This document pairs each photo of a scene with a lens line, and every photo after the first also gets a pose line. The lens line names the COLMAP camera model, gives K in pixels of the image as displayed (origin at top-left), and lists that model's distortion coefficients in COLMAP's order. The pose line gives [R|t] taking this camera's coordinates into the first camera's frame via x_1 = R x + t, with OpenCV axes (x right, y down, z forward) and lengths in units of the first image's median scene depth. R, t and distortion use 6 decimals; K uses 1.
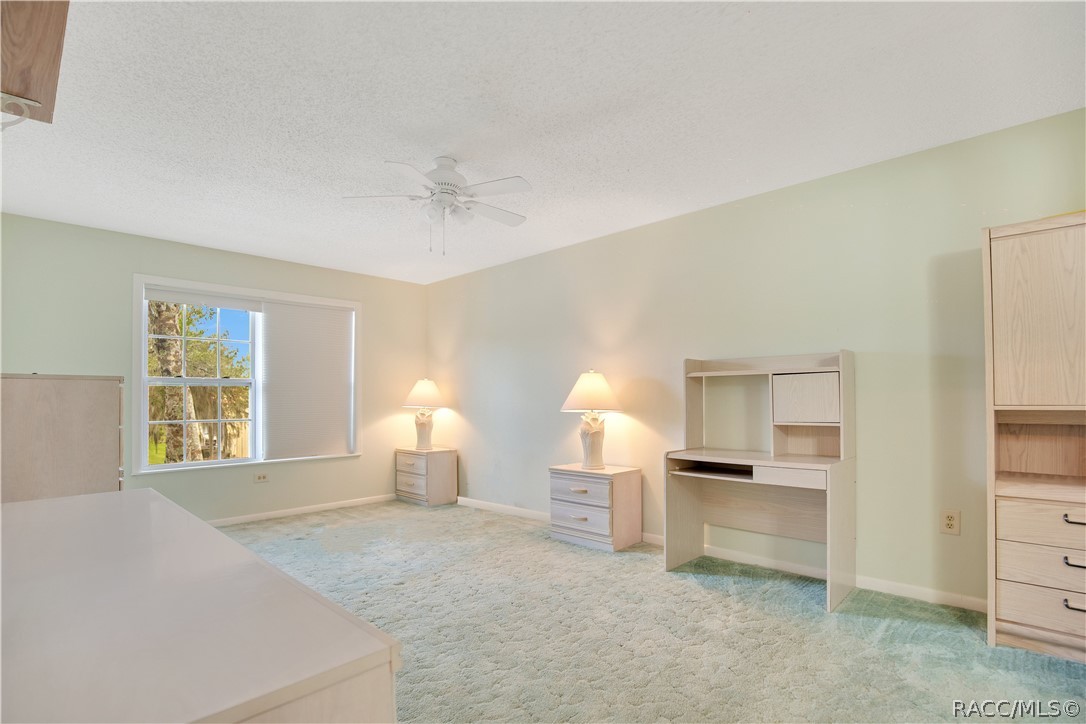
lens RADIAL K [[520.0, 0, 544.8], [0, 520.0, 387.7], [0, 0, 1]] dist [-0.027487, -0.000033]
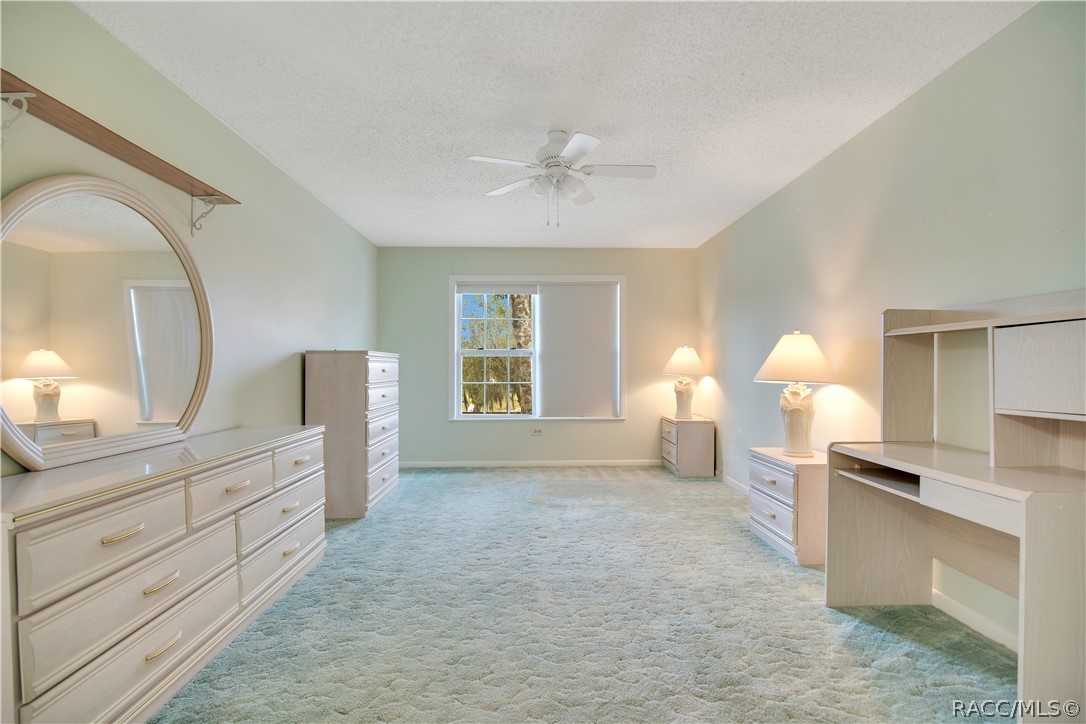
lens RADIAL K [[518.9, 0, 560.6], [0, 518.9, 361.7], [0, 0, 1]] dist [-0.025771, 0.000462]
pose [[0.724297, -0.001884, -0.689486, 0.379006], [0.010691, 0.999907, 0.008499, 0.002527], [0.689406, -0.013527, 0.724249, 0.189411]]
